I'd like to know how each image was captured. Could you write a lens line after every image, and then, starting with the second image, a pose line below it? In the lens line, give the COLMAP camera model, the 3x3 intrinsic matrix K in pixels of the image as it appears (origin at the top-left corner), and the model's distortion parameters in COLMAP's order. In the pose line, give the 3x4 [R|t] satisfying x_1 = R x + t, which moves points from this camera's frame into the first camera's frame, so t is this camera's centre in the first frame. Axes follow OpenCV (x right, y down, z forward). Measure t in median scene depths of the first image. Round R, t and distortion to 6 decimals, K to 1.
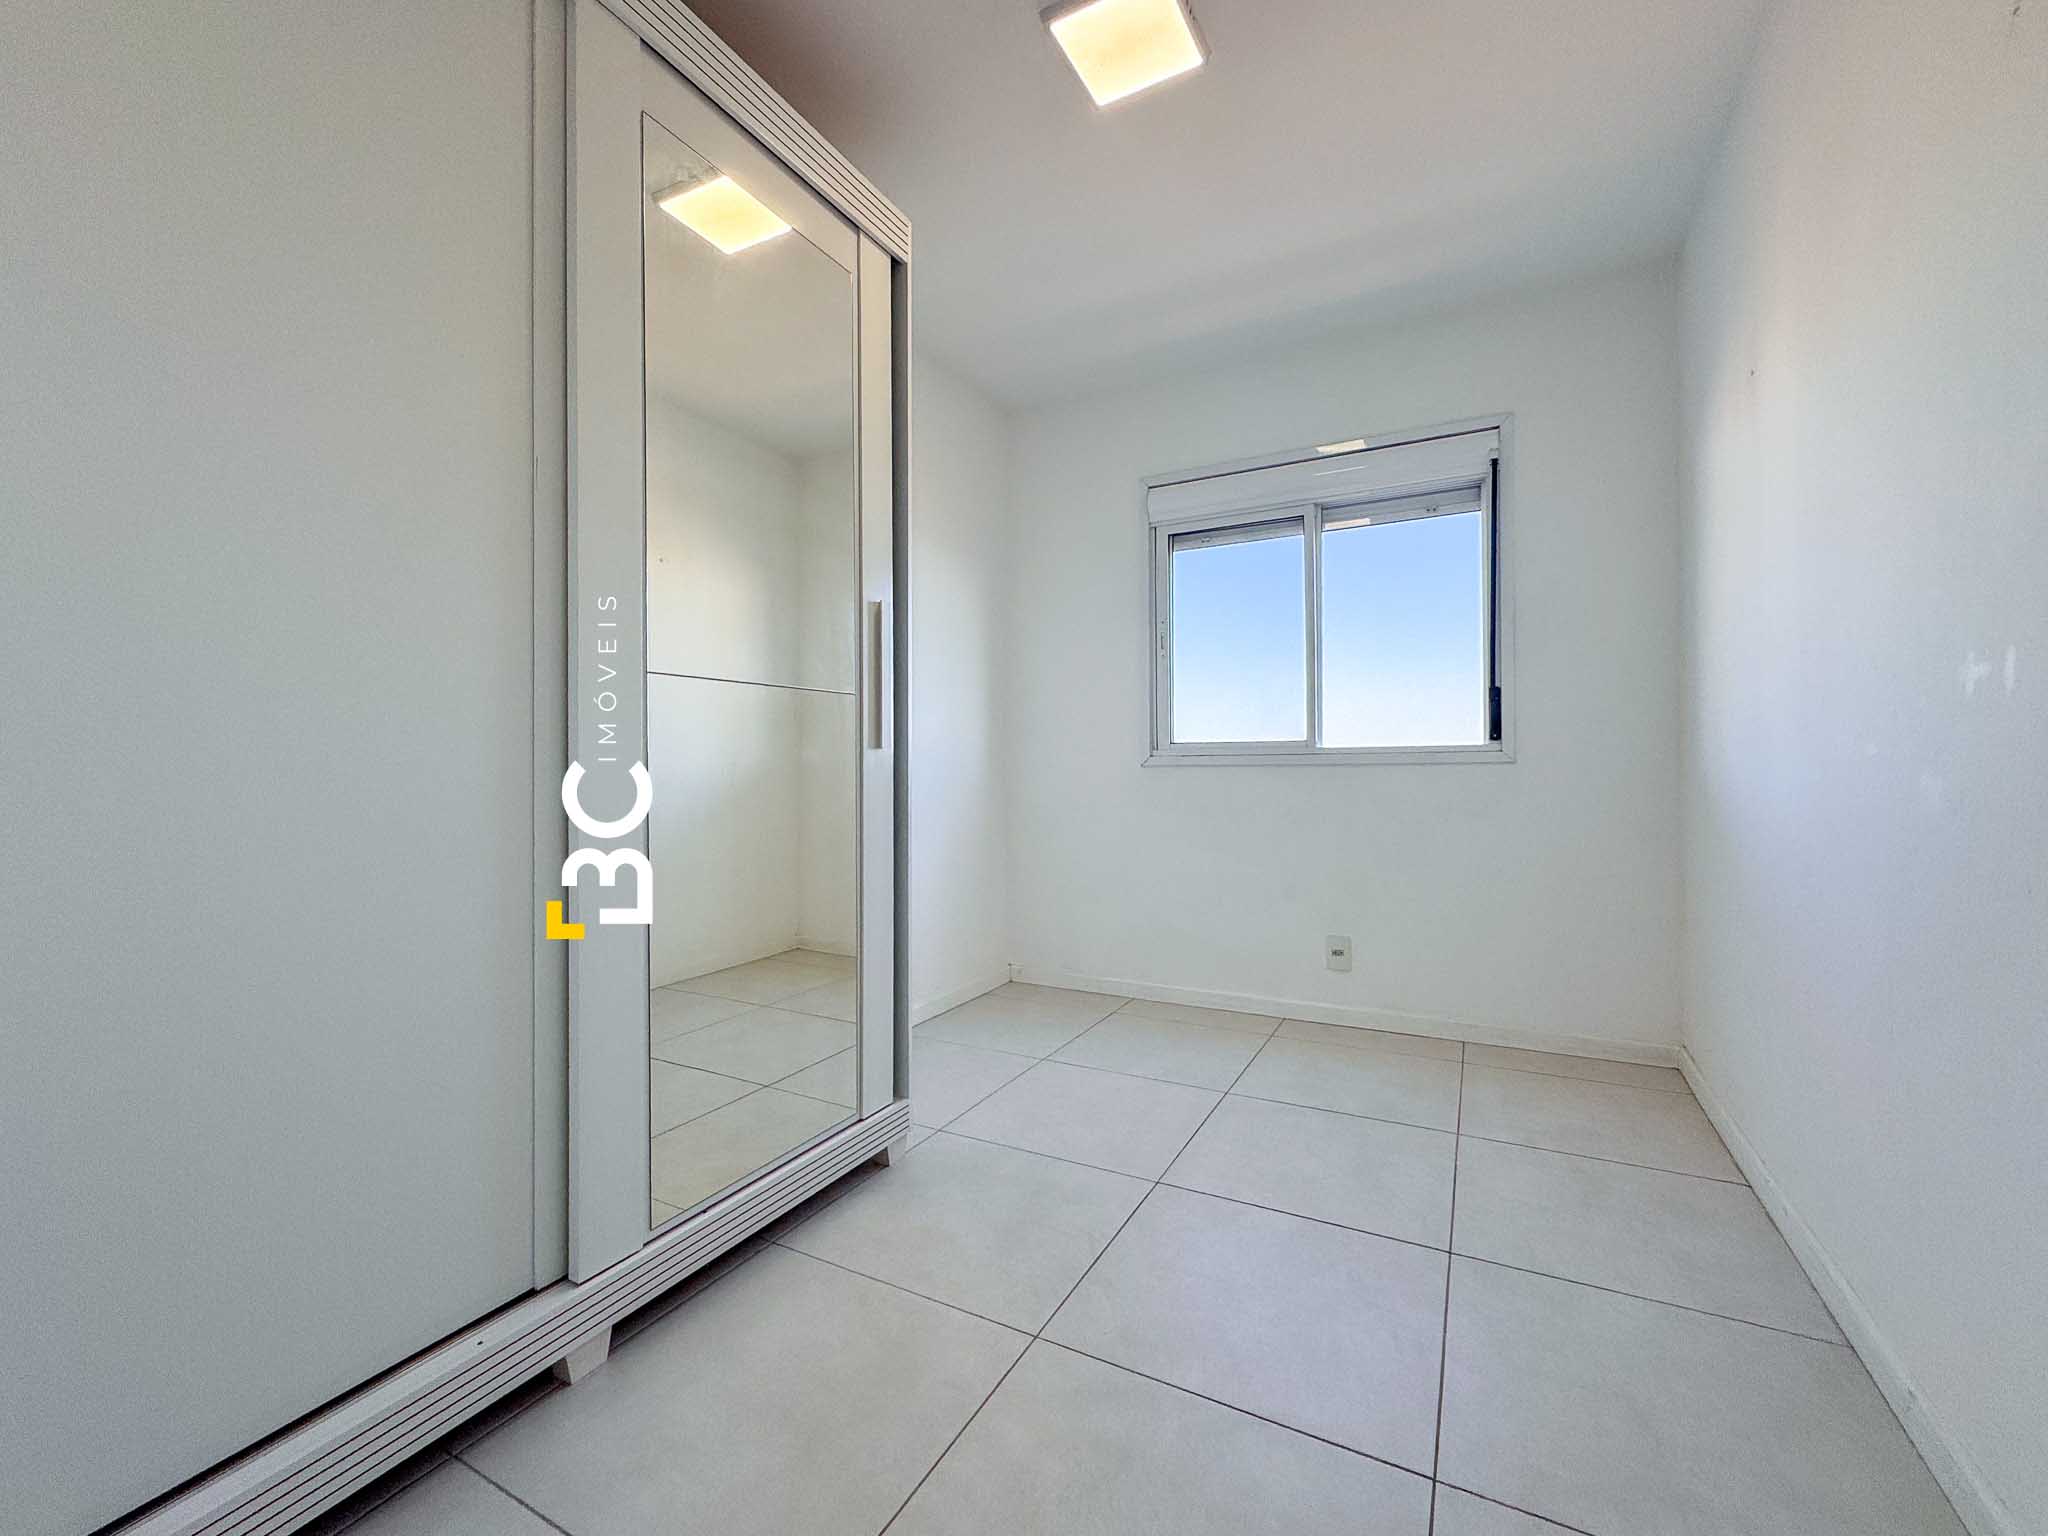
lens RADIAL K [[843.1, 0, 1017.5], [0, 843.1, 763.0], [0, 0, 1]] dist [-0.000053, -0.000022]
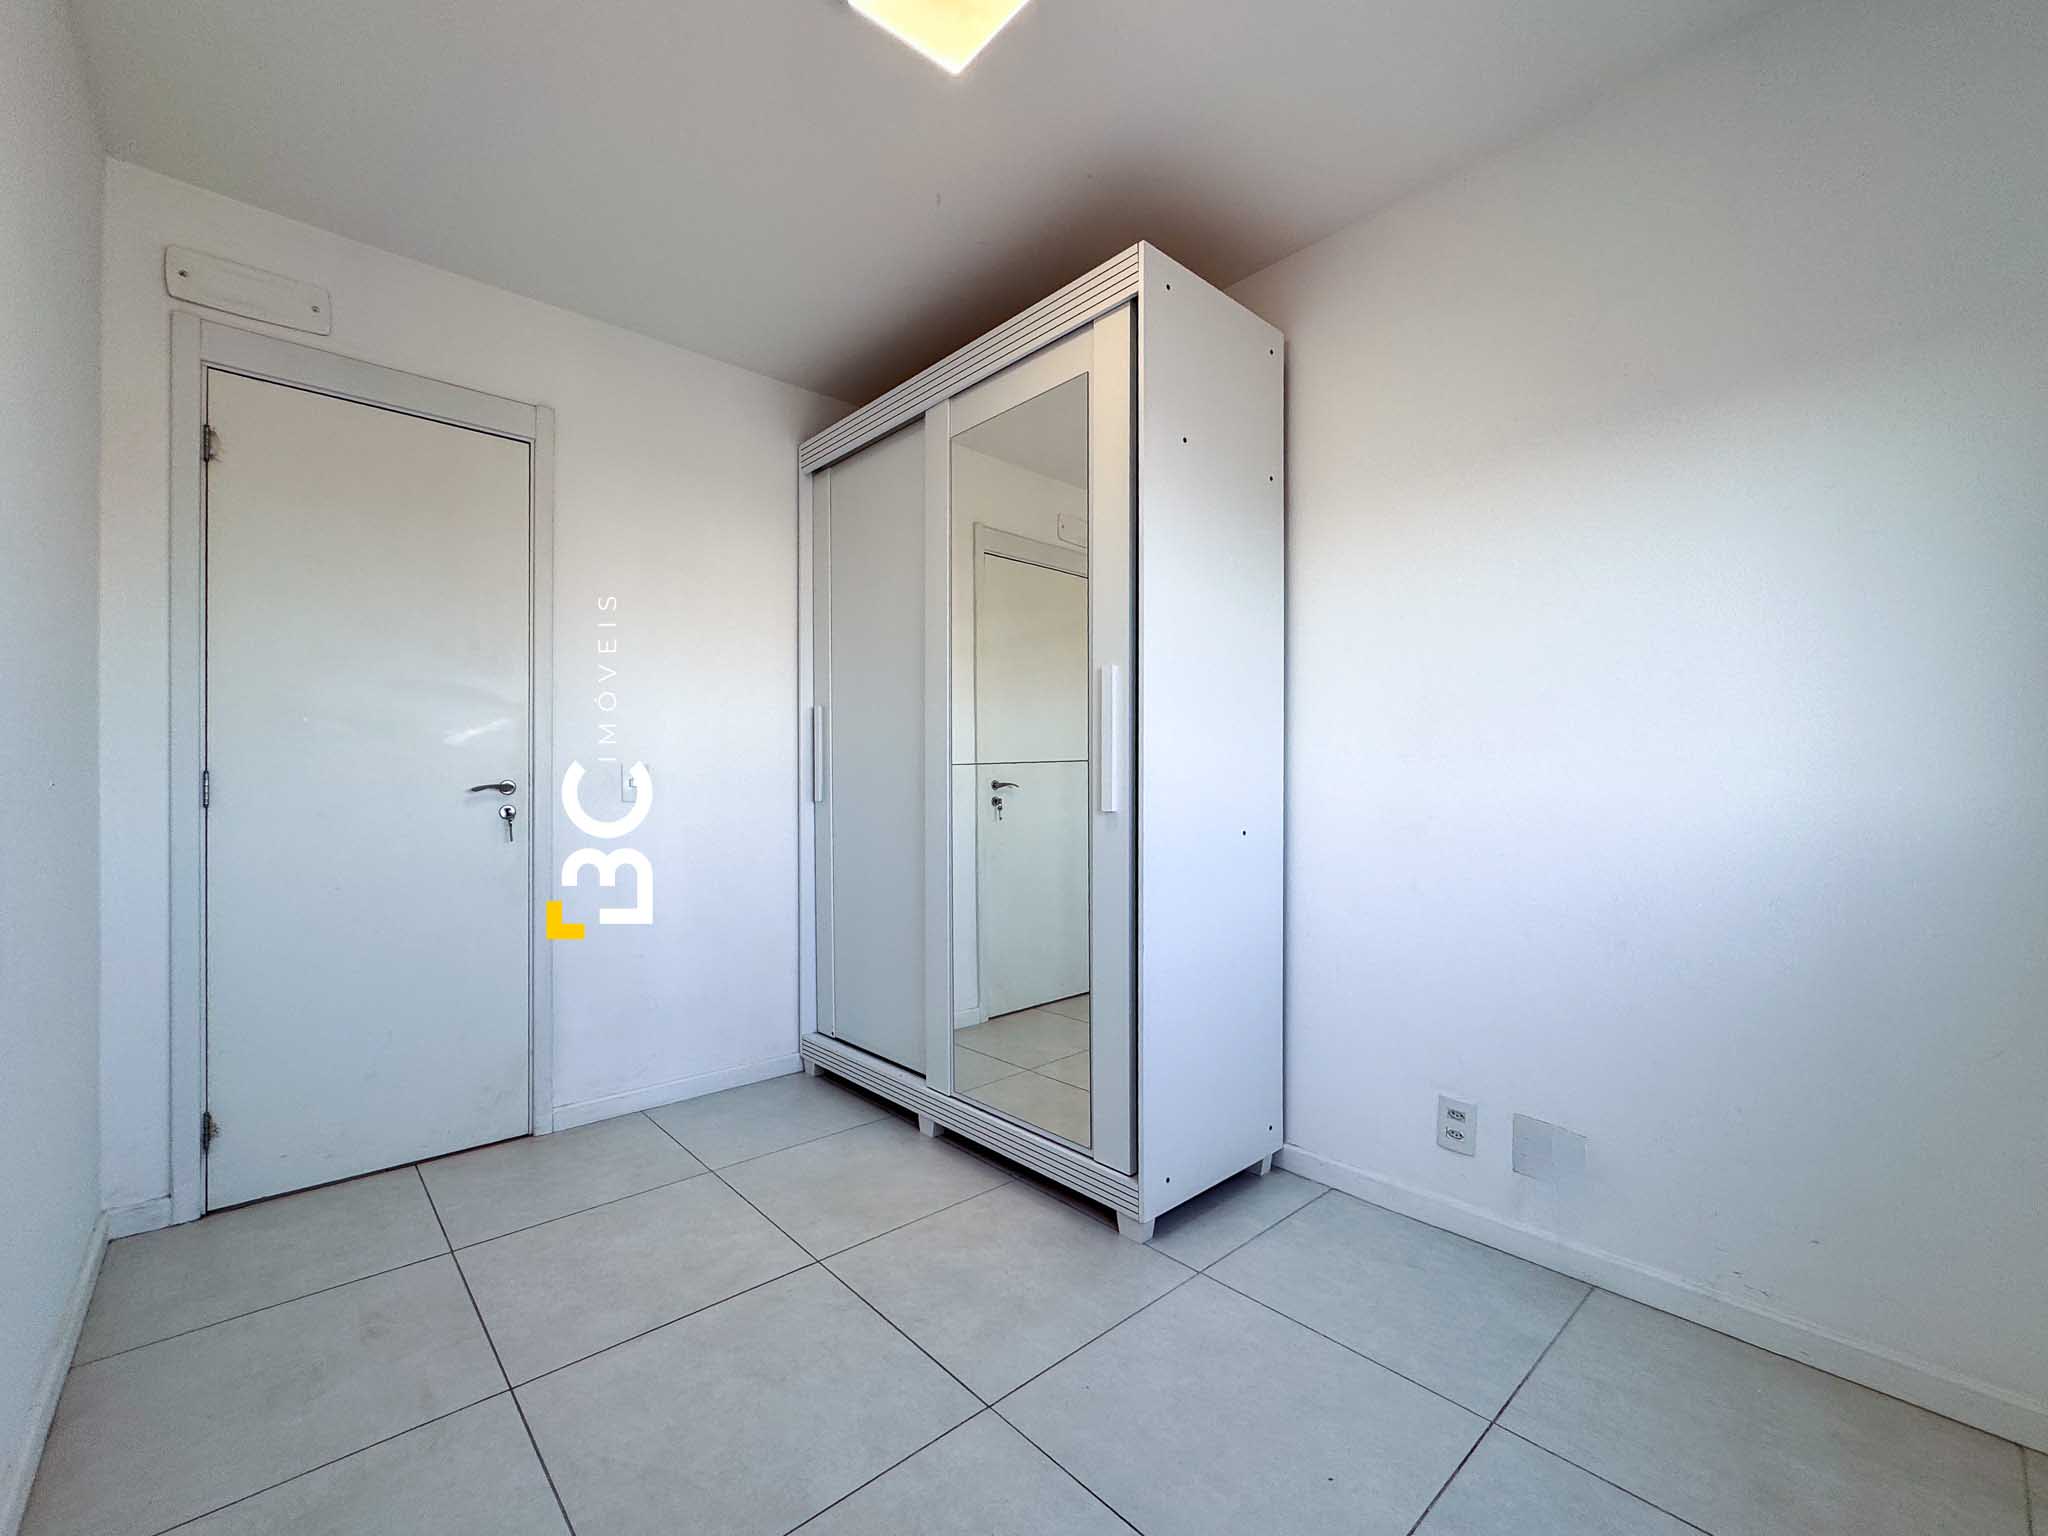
lens RADIAL K [[843.1, 0, 1013.7], [0, 843.1, 778.9], [0, 0, 1]] dist [-0.000053, -0.000022]
pose [[-0.318583, 0.003606, -0.947888, 1.145598], [0.007922, 0.999968, 0.001142, -0.079378], [0.947862, -0.007145, -0.318601, 1.668880]]
